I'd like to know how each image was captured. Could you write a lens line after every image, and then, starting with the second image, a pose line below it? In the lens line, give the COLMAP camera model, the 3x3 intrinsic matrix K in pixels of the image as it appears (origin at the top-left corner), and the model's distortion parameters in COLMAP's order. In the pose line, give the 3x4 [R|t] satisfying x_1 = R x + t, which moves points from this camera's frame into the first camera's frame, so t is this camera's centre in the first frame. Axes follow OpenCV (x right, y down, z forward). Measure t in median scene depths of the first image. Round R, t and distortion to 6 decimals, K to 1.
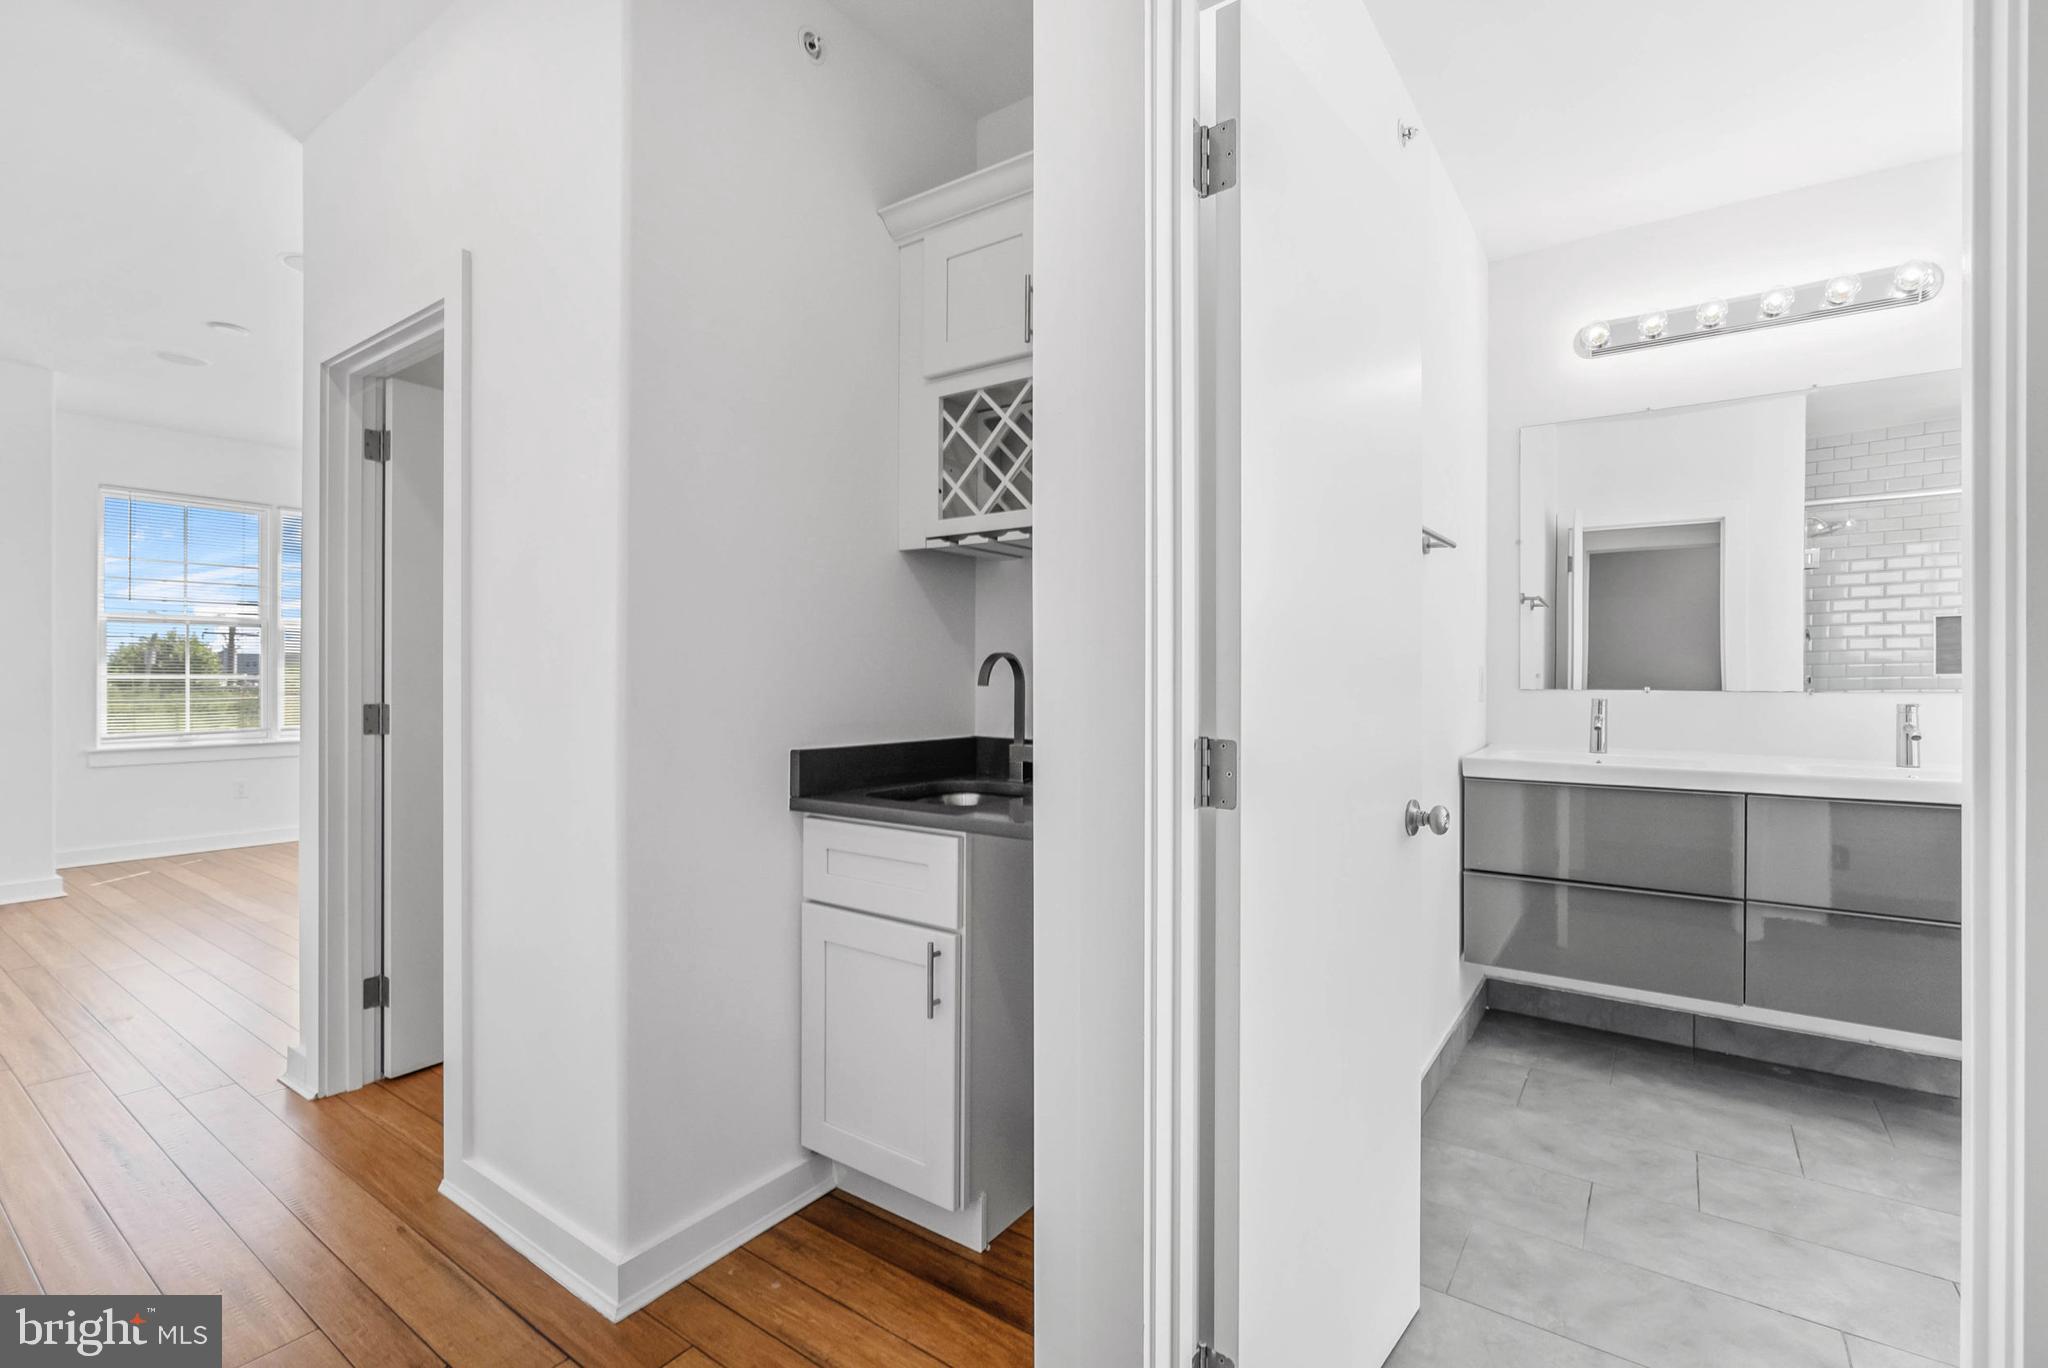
lens RADIAL K [[931.1, 0, 1019.6], [0, 931.1, 678.3], [0, 0, 1]] dist [-0.014595, 0.004663]
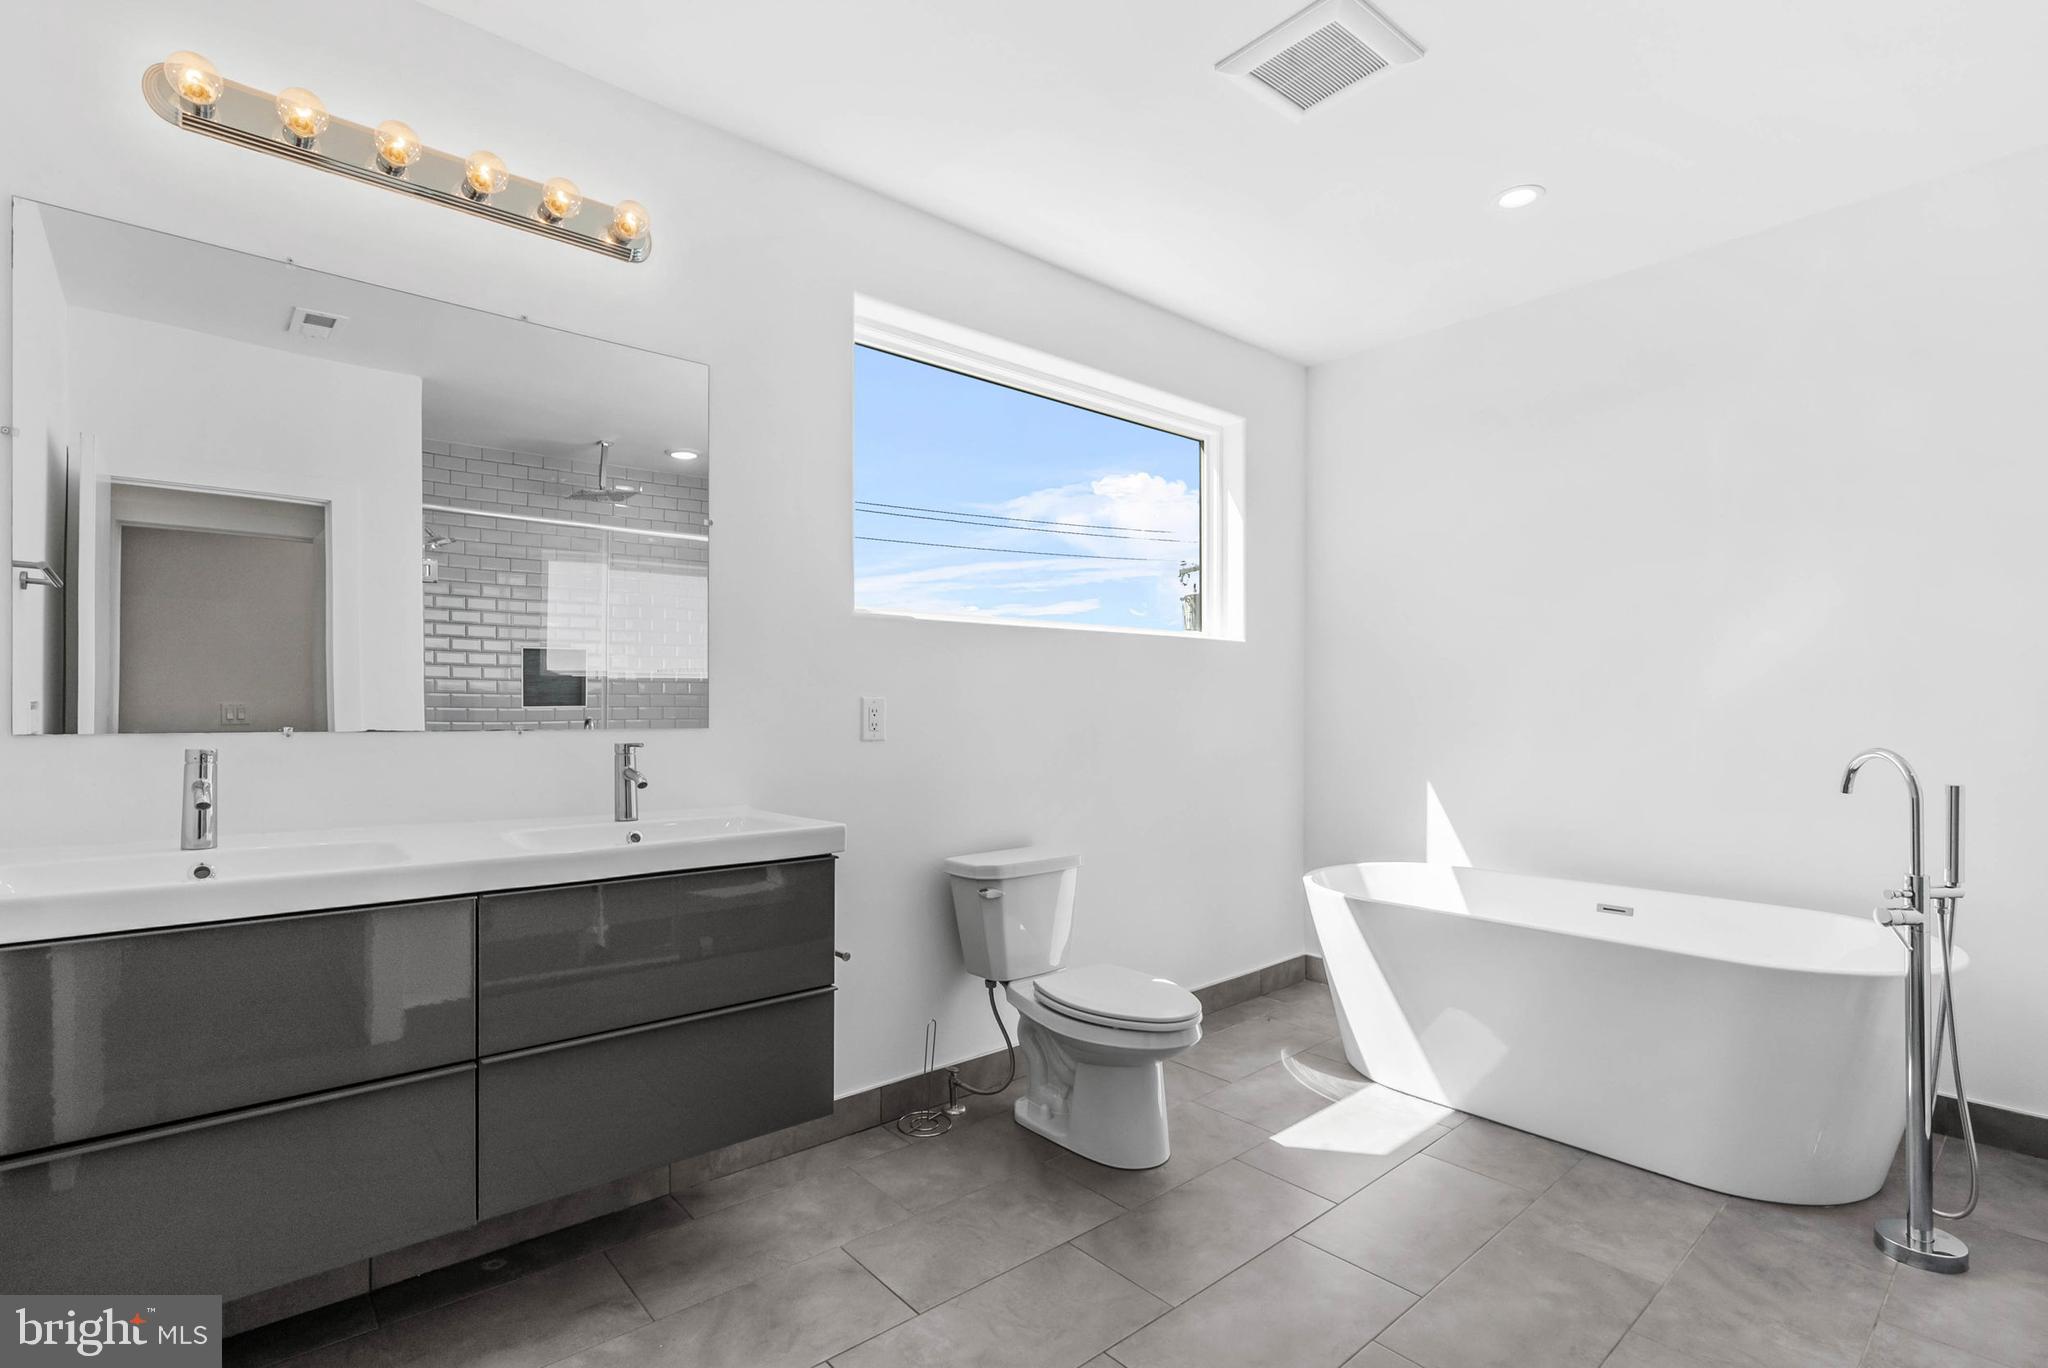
lens RADIAL K [[931.1, 0, 1000.8], [0, 931.1, 711.1], [0, 0, 1]] dist [-0.014595, 0.004663]
pose [[0.225107, -0.003433, 0.974328, 0.141459], [0.001136, 0.999994, 0.003261, -0.001629], [-0.974333, 0.000373, 0.225110, 0.292994]]
